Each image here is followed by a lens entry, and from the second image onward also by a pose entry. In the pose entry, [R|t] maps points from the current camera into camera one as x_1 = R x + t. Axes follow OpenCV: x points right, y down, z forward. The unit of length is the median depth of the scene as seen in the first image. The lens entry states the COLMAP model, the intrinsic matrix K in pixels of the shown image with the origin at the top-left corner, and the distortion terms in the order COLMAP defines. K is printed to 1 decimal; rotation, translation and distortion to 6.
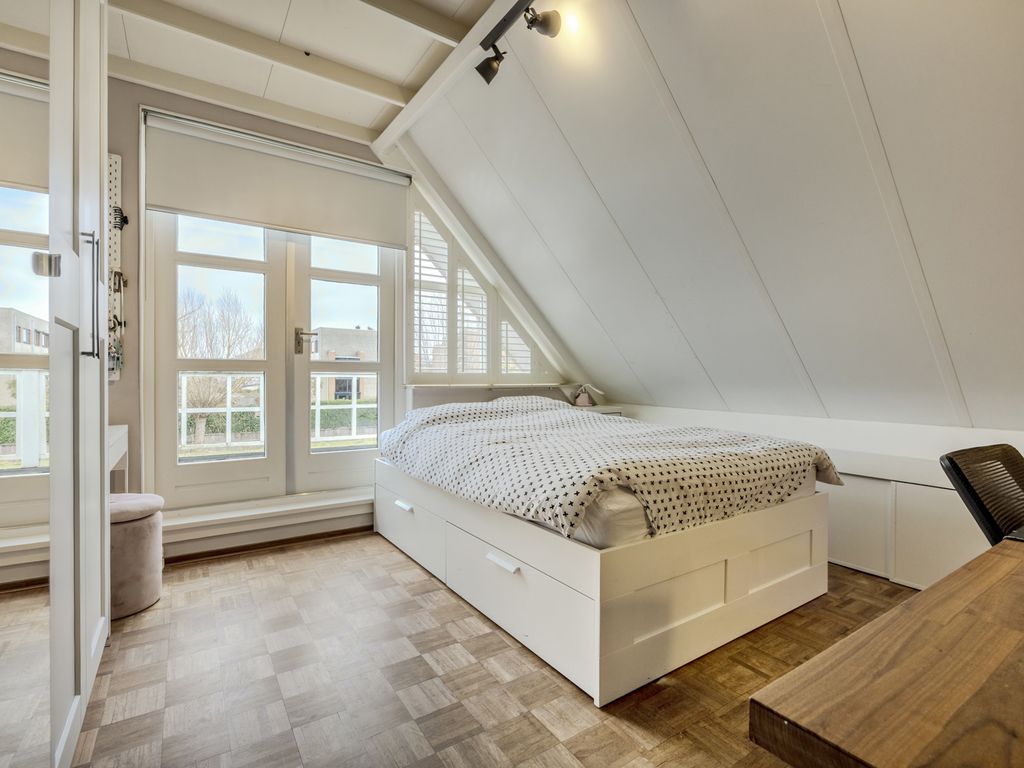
lens RADIAL K [[508.1, 0, 512.3], [0, 508.1, 375.0], [0, 0, 1]] dist [-0.000992, 0.000029]
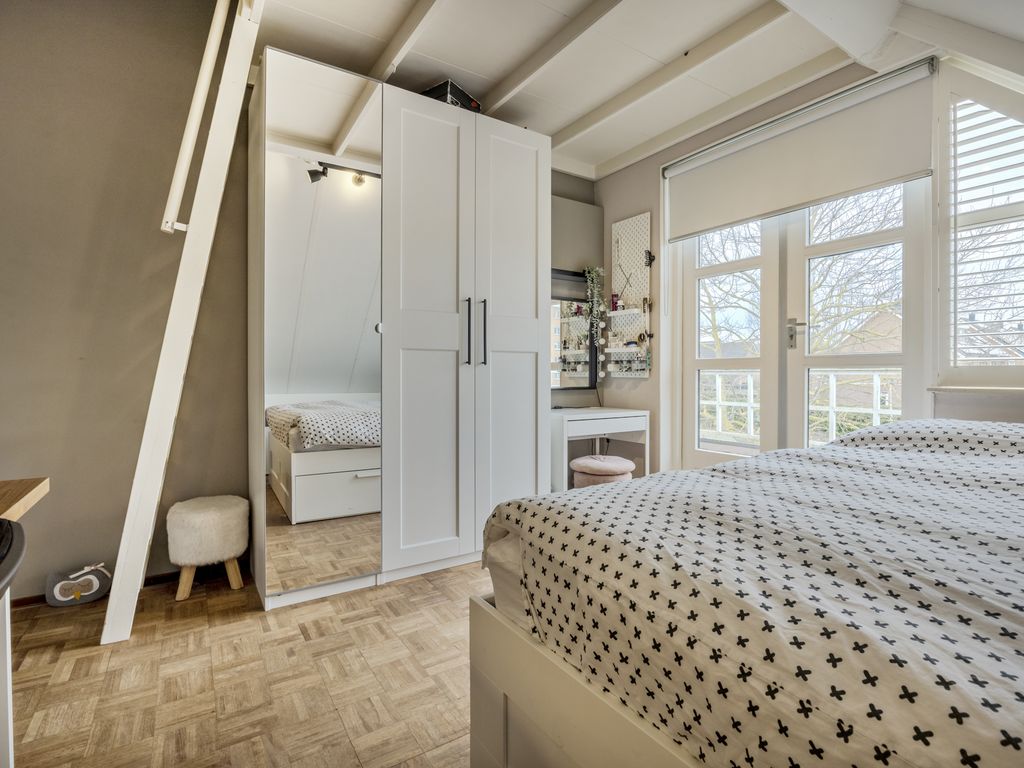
lens RADIAL K [[508.1, 0, 512.3], [0, 508.1, 375.0], [0, 0, 1]] dist [-0.000992, 0.000029]
pose [[-0.021528, 0.002873, -0.999764, 0.490870], [0.010466, 0.999942, 0.002648, -0.002418], [0.999713, -0.010407, -0.021556, 0.539895]]
